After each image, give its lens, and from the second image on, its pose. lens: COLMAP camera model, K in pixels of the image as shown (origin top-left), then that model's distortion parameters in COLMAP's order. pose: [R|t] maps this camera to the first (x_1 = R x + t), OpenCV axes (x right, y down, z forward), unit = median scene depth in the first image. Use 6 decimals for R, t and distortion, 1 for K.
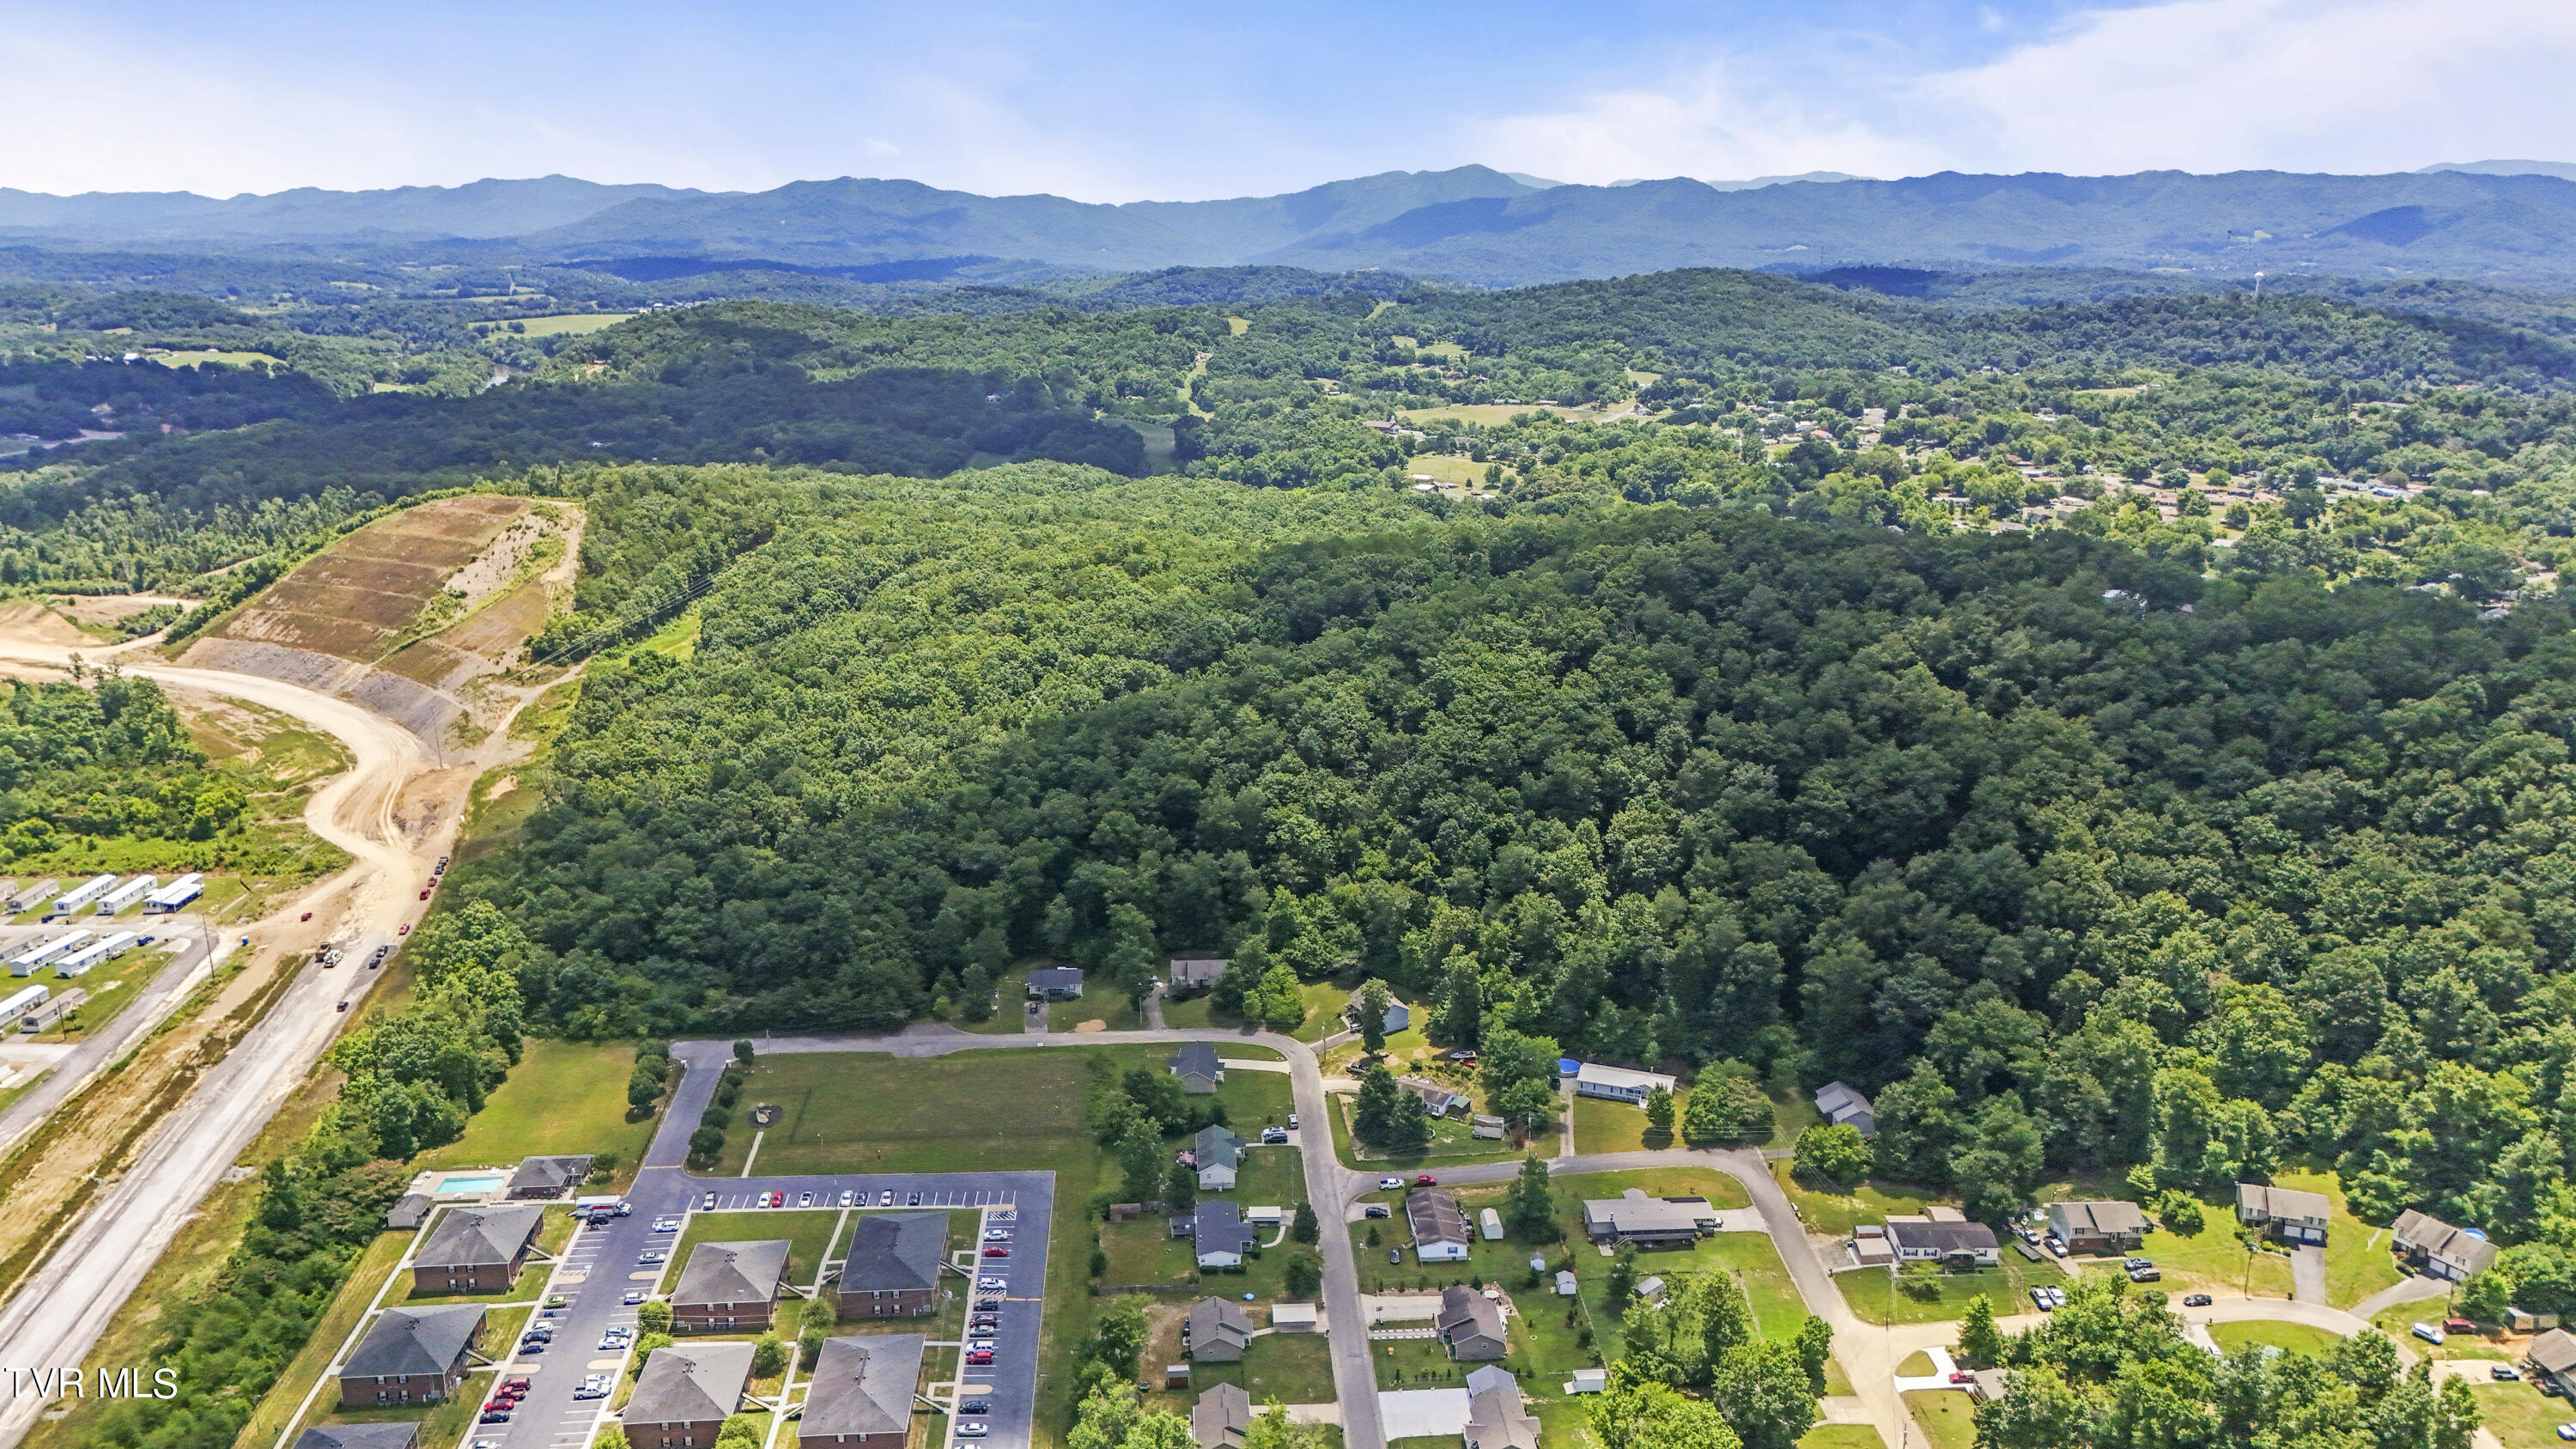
lens RADIAL K [[1880.8, 0, 1285.6], [0, 1880.8, 733.9], [0, 0, 1]] dist [0.053700, -0.022512]
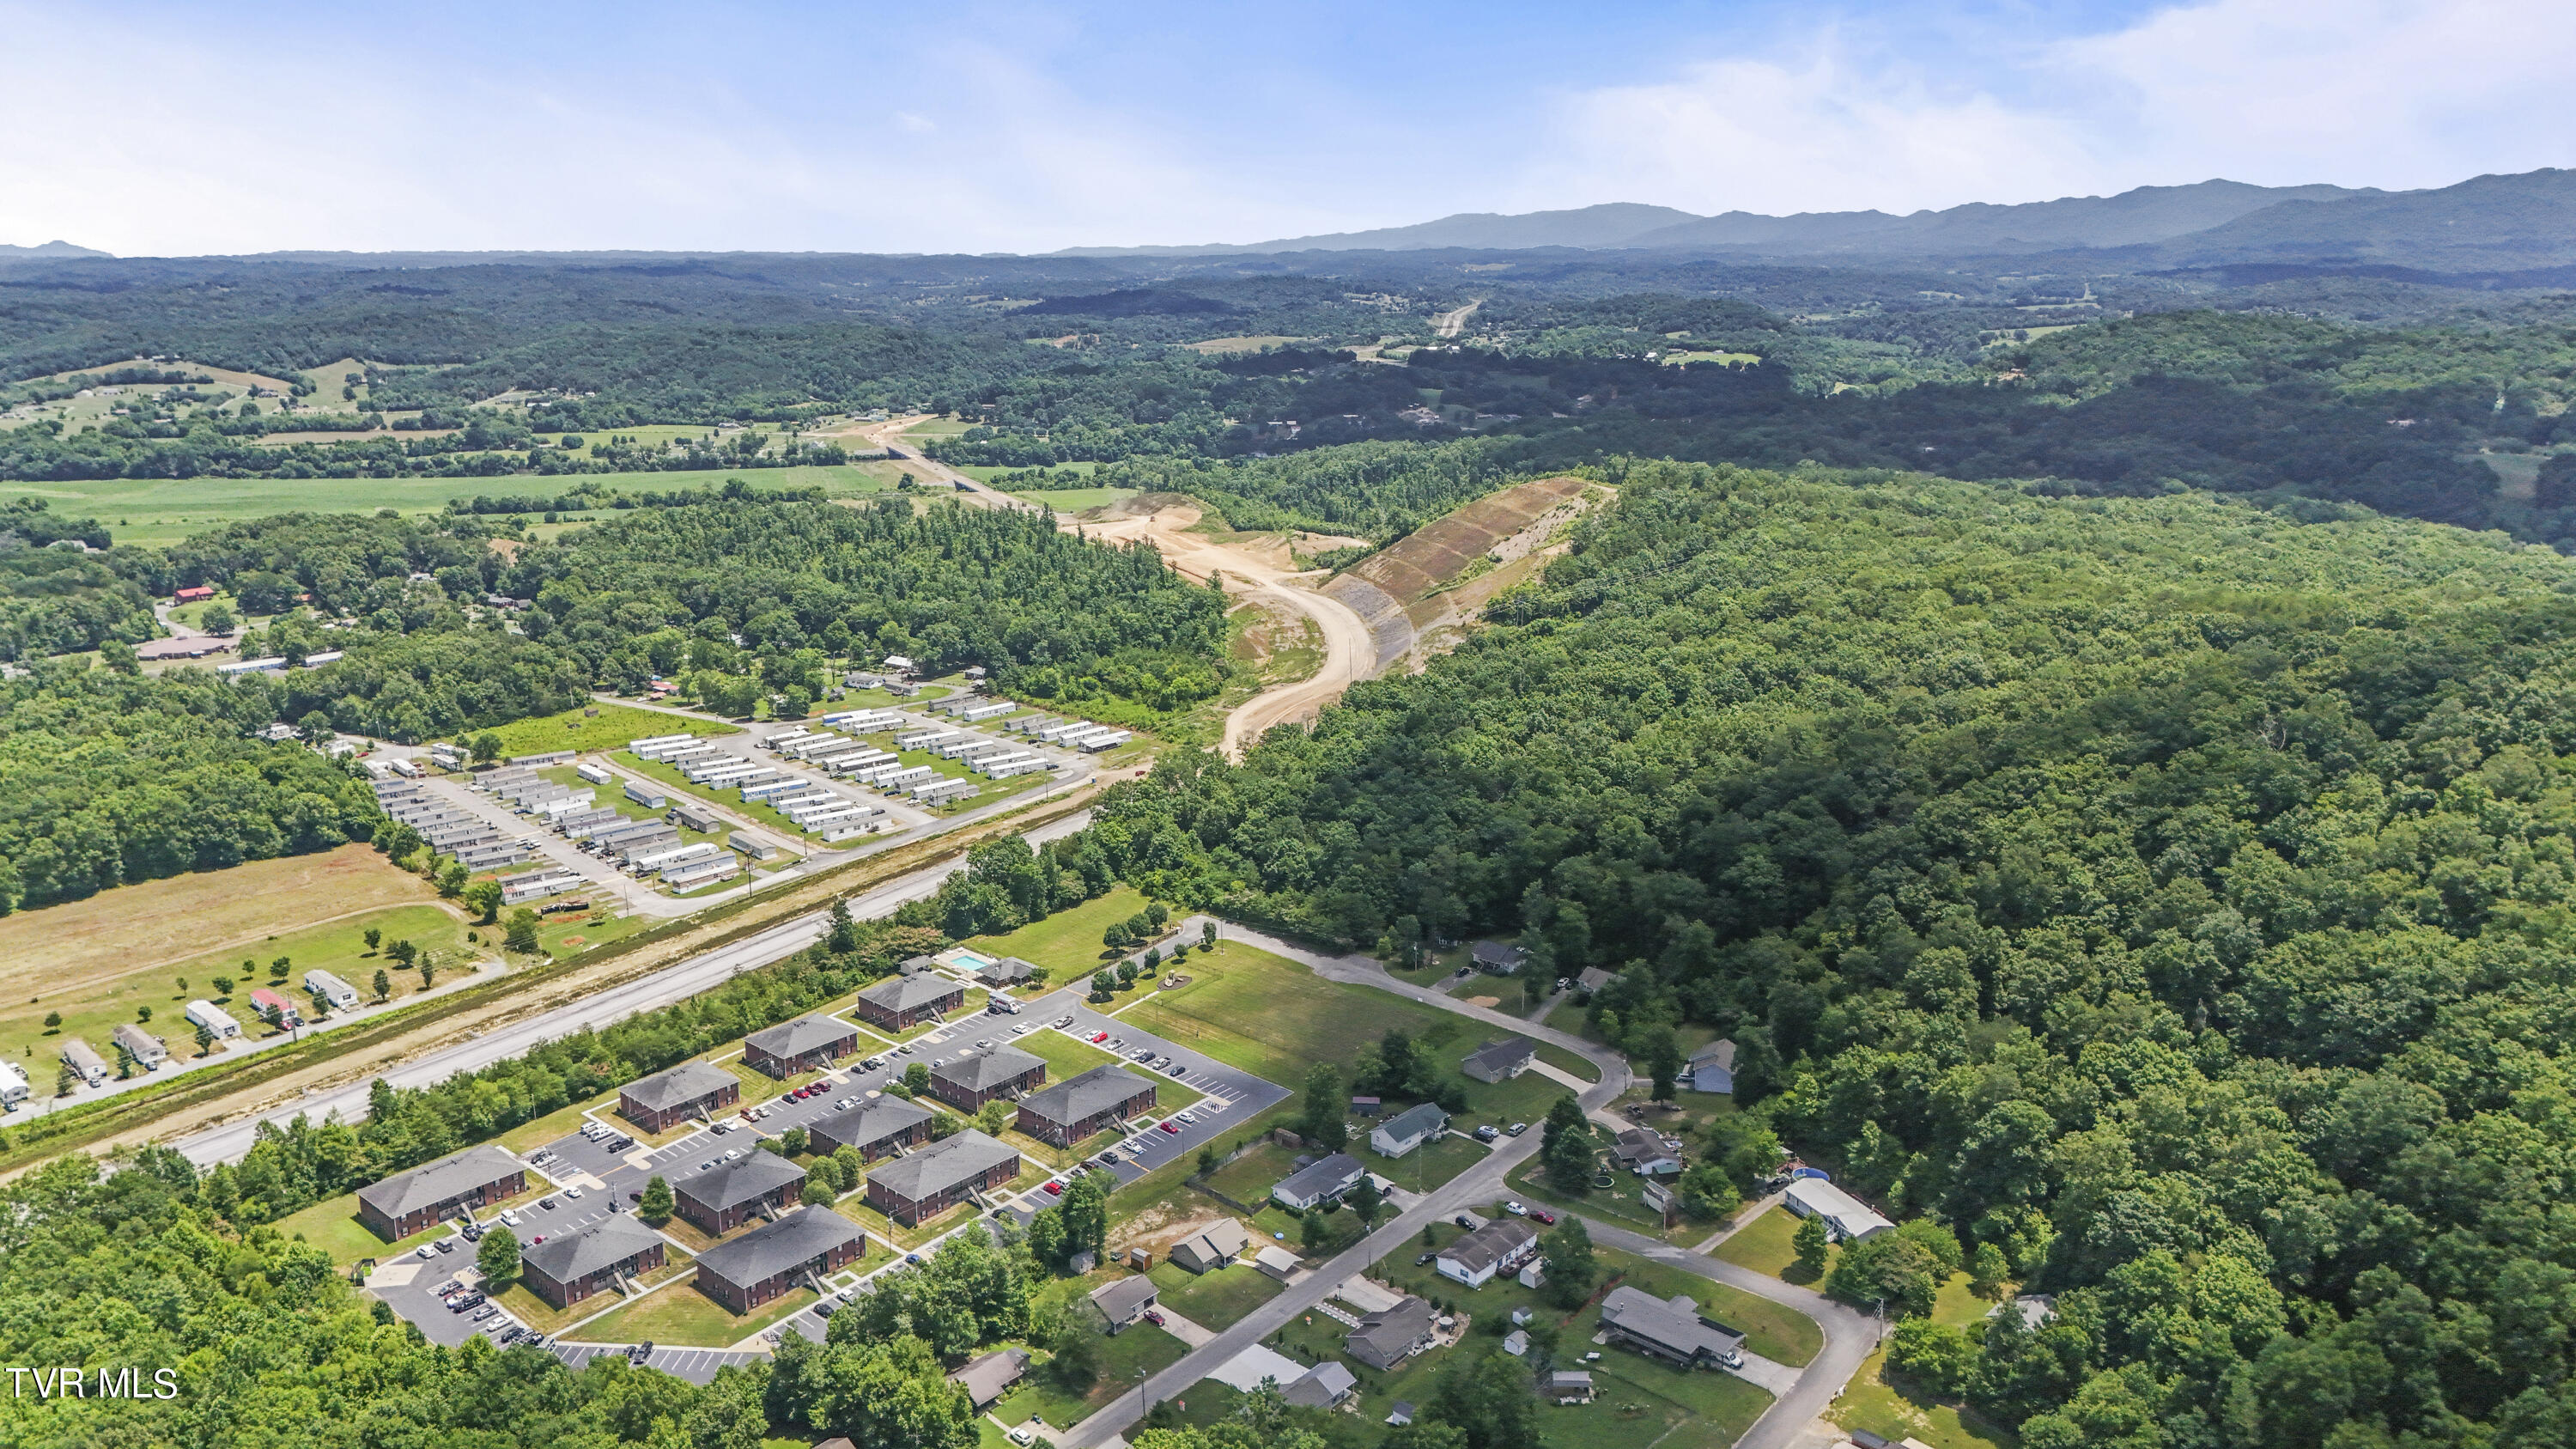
lens RADIAL K [[1880.8, 0, 1289.4], [0, 1880.8, 747.7], [0, 0, 1]] dist [0.053700, -0.022512]
pose [[0.701499, 0.178775, -0.689884, 0.522374], [-0.177264, 0.981373, 0.074063, -0.041126], [0.690273, 0.070337, 0.720122, 0.167801]]
